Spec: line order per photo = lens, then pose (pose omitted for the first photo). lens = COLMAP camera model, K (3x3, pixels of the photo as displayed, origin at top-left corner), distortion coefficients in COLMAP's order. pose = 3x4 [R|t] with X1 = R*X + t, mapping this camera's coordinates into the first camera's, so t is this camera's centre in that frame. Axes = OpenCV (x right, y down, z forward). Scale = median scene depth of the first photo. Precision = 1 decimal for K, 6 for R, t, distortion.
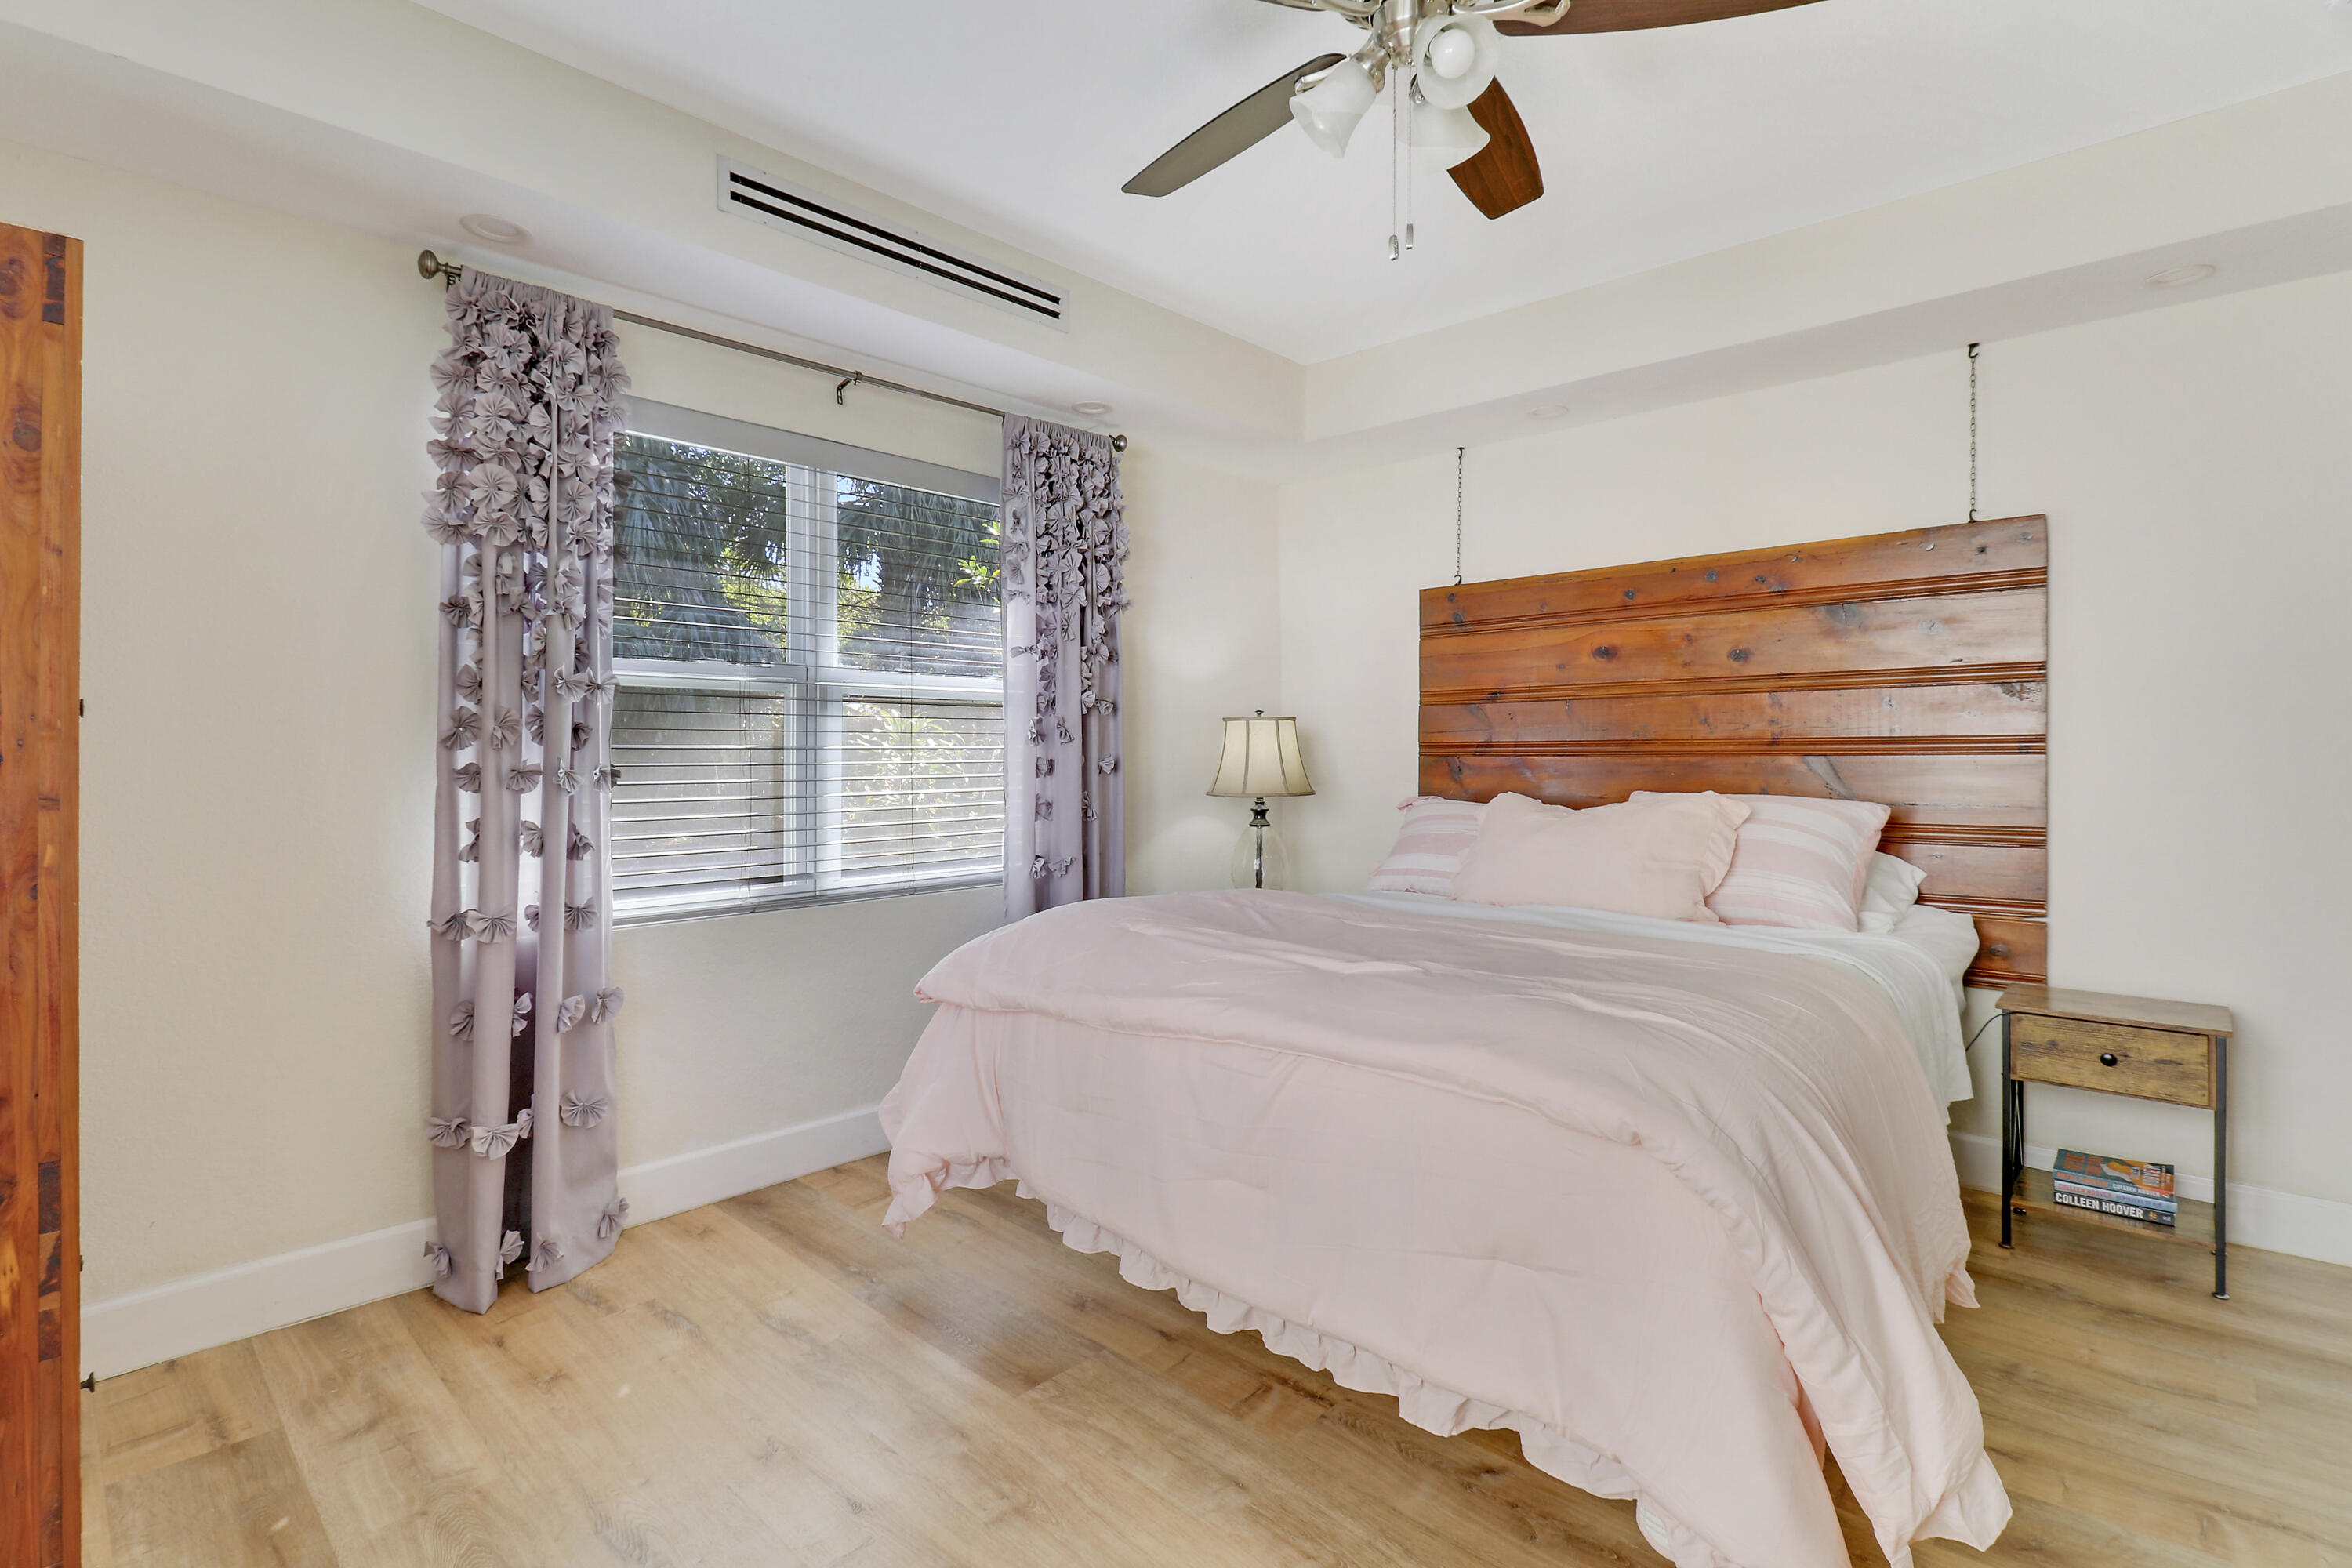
lens RADIAL K [[1102.7, 0, 1189.8], [0, 1102.7, 769.1], [0, 0, 1]] dist [0.004151, -0.012769]
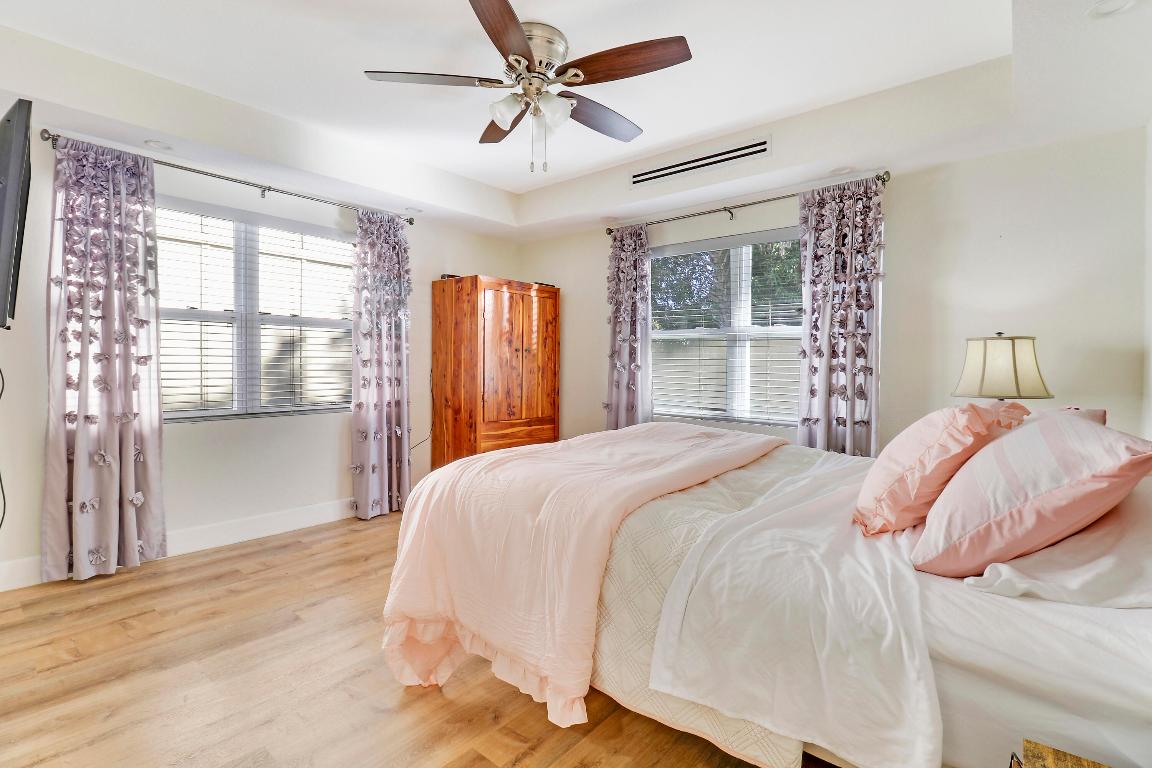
lens RADIAL K [[543.2, 0, 580.5], [0, 543.2, 368.8], [0, 0, 1]] dist [0.004042, -0.012806]
pose [[0.037756, 0.016843, -0.999145, 0.893558], [-0.031716, 0.999374, 0.015648, -0.006382], [0.998784, 0.031098, 0.038266, 0.629565]]
